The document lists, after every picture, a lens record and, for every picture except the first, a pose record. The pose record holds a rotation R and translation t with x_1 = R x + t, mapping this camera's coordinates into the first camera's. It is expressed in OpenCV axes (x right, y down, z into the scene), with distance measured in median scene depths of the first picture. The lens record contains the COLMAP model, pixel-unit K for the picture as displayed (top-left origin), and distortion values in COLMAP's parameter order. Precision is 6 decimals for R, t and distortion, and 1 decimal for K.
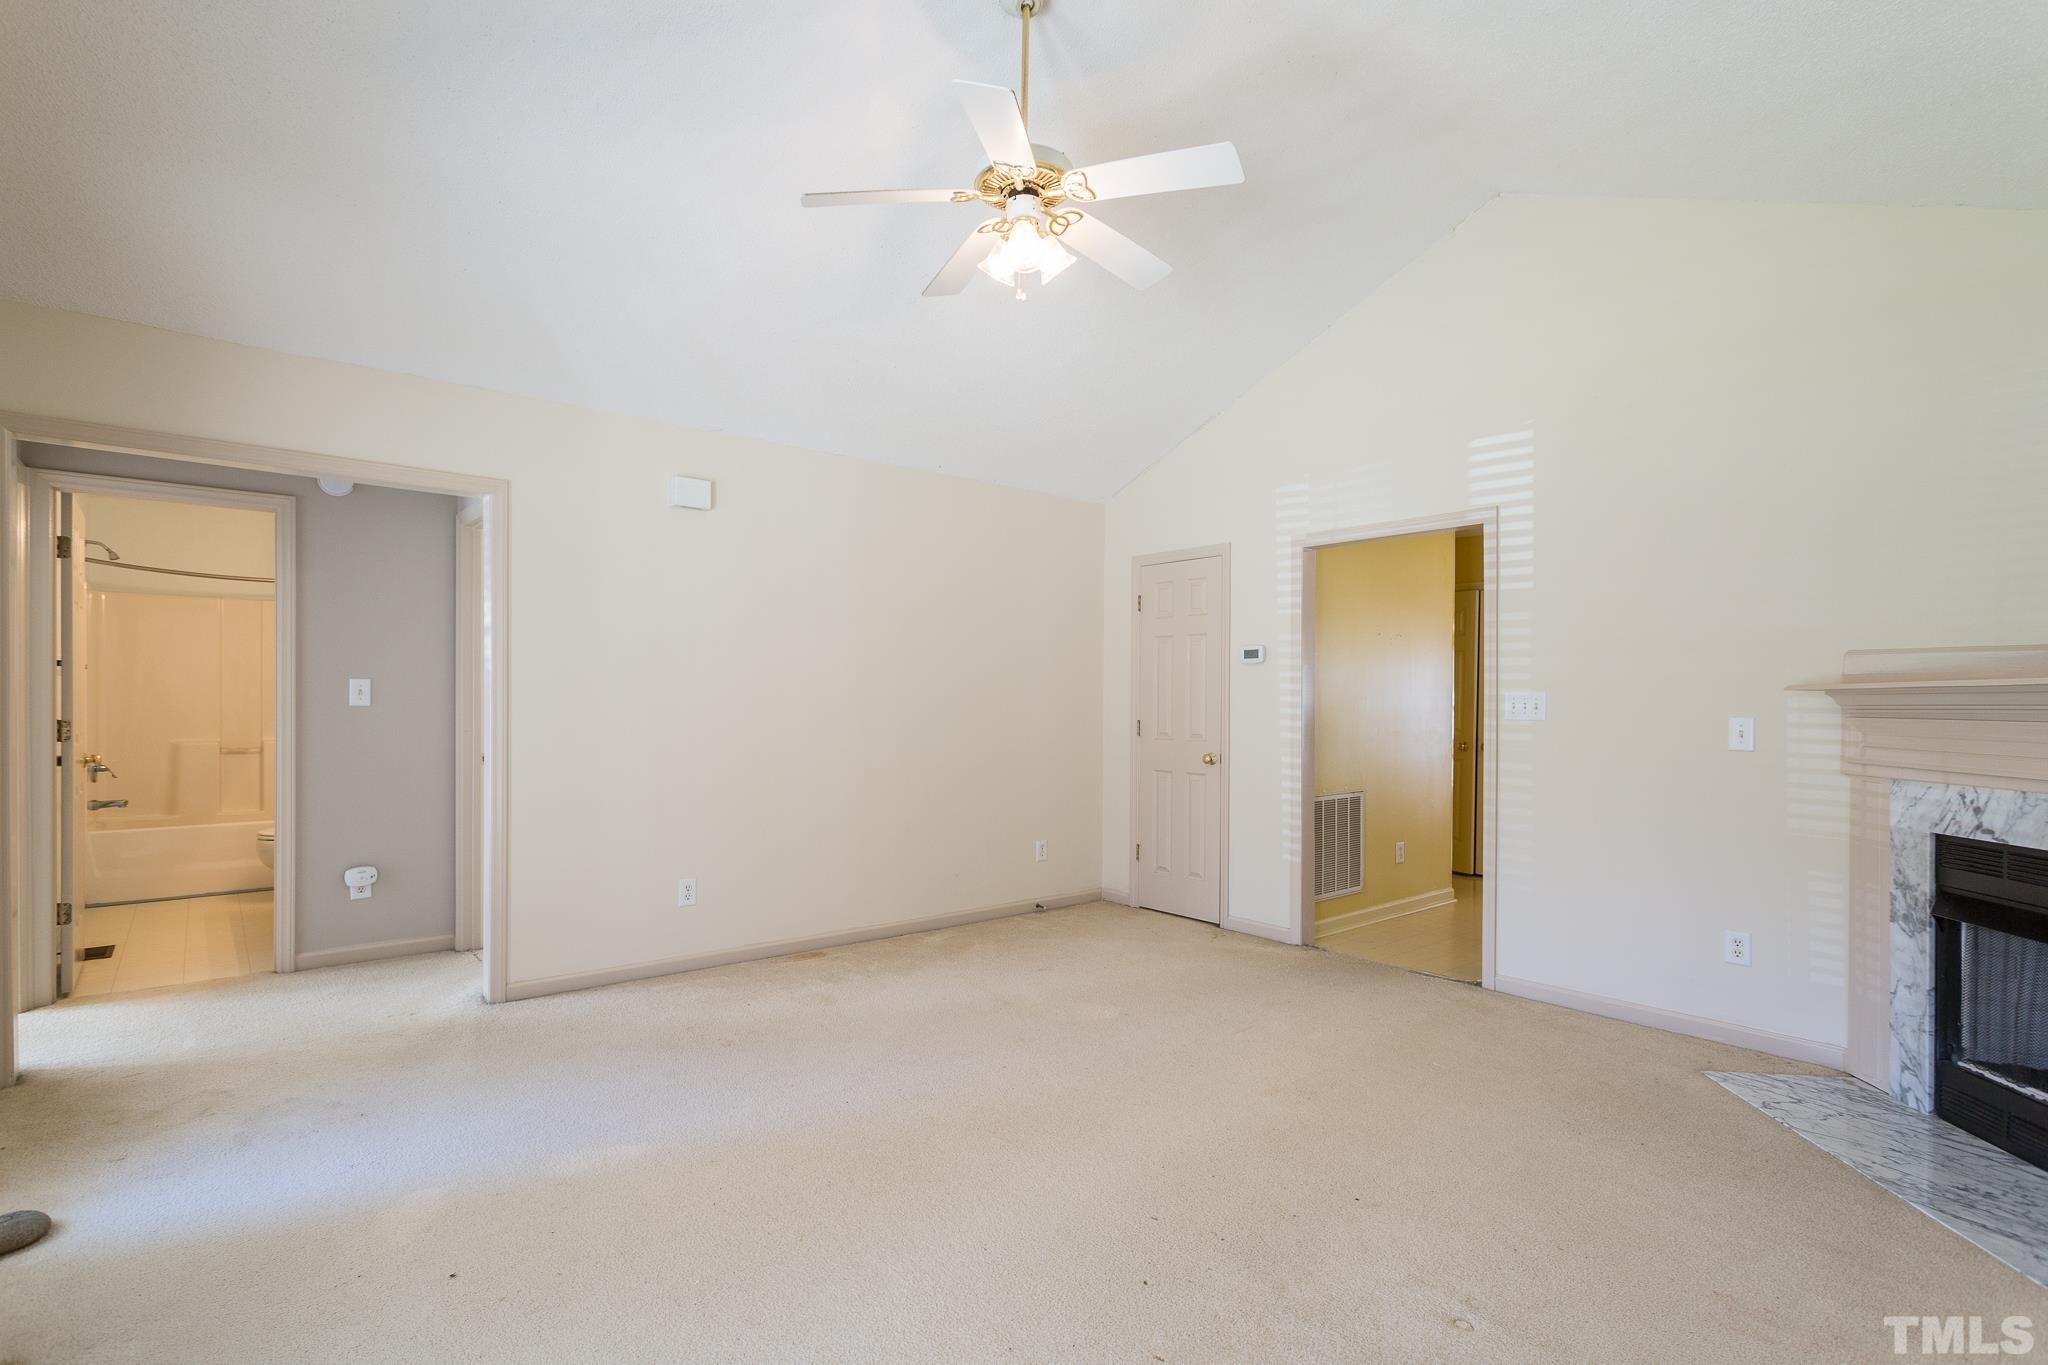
lens RADIAL K [[986.6, 0, 1027.6], [0, 986.6, 699.2], [0, 0, 1]] dist [-0.000942, 0.002040]
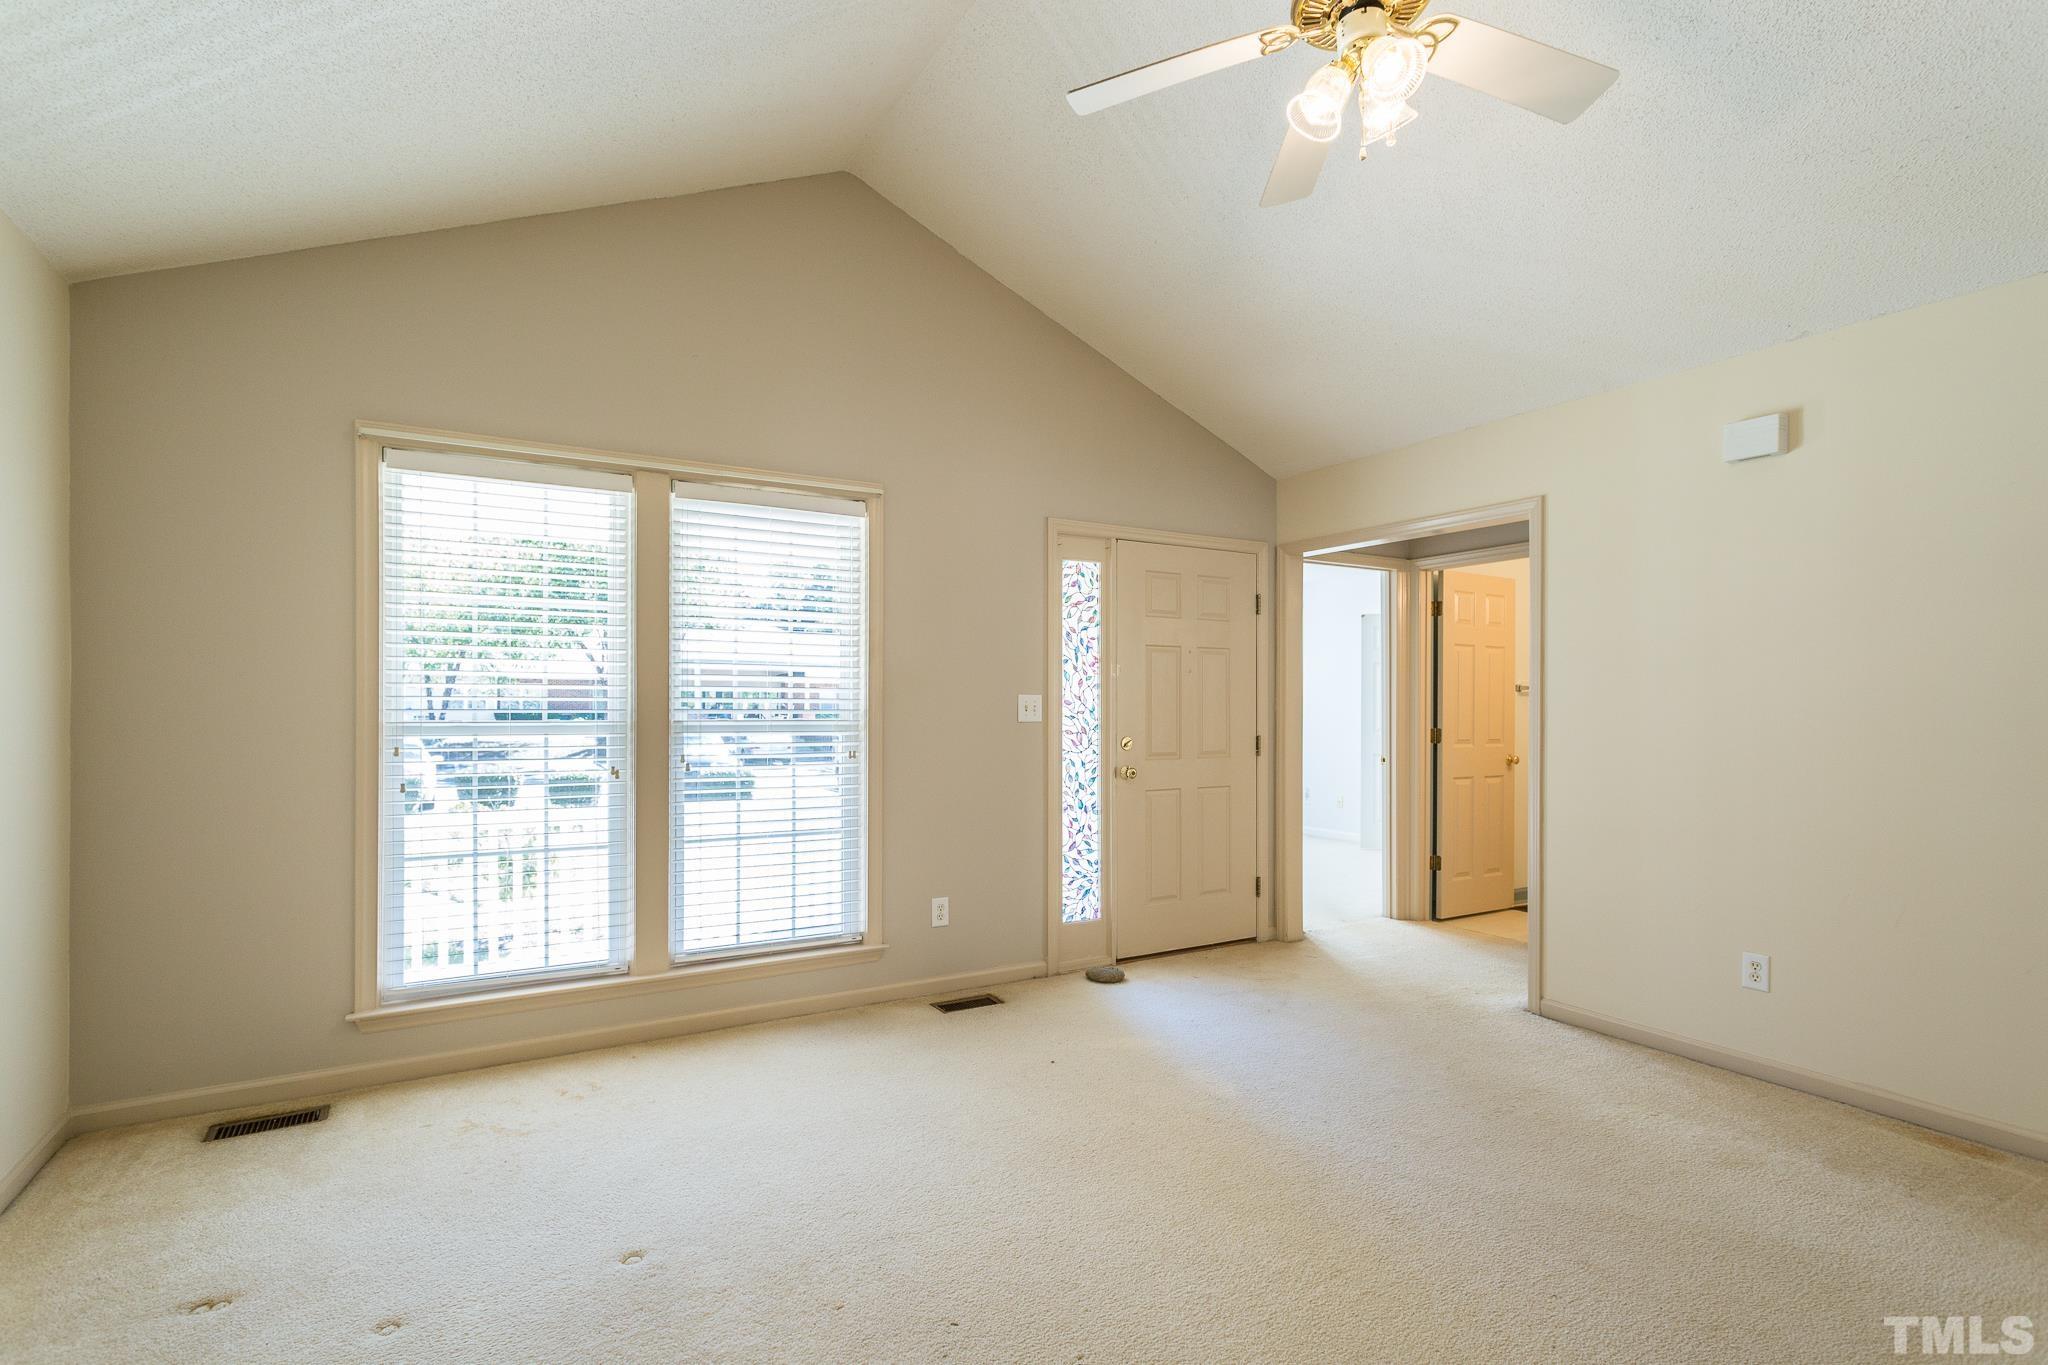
lens RADIAL K [[986.6, 0, 1019.4], [0, 986.6, 695.0], [0, 0, 1]] dist [-0.000942, 0.002040]
pose [[-0.175264, -0.021395, -0.984289, 0.665458], [-0.005214, 0.999770, -0.020803, 0.006881], [0.984508, 0.001486, -0.175335, 0.787354]]
